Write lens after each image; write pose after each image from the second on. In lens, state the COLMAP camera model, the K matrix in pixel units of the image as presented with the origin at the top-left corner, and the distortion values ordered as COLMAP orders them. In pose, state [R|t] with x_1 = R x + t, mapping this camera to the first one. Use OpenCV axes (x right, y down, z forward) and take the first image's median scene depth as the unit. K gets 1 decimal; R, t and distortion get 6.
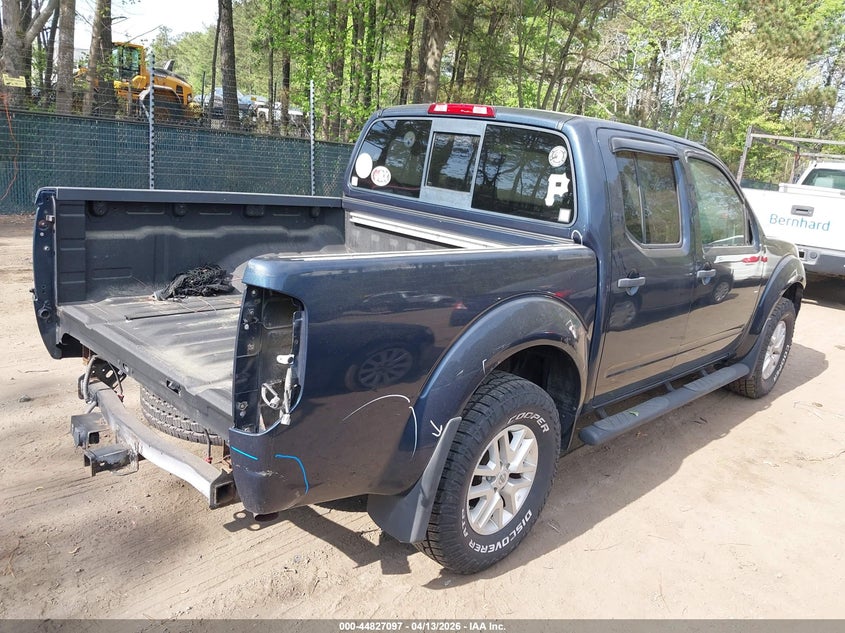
lens RADIAL K [[659.0, 0, 422.5], [0, 659.0, 316.5], [0, 0, 1]] dist [0.047235, 0.000580]
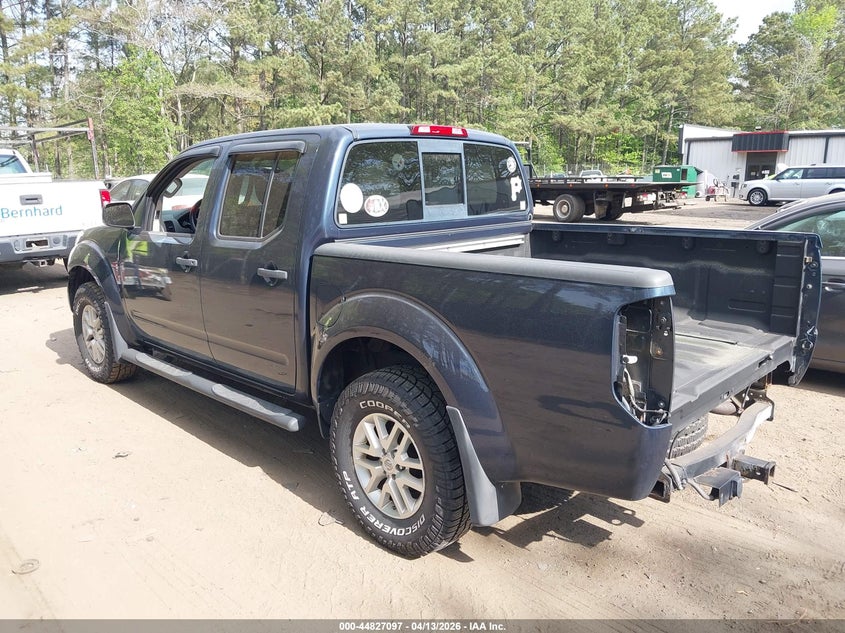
lens RADIAL K [[659.0, 0, 422.5], [0, 659.0, 316.5], [0, 0, 1]] dist [0.047235, 0.000580]
pose [[0.016934, -0.309893, 0.950620, -1.039652], [0.261725, 0.918980, 0.294917, -0.350897], [-0.964994, 0.243807, 0.096669, 0.972398]]
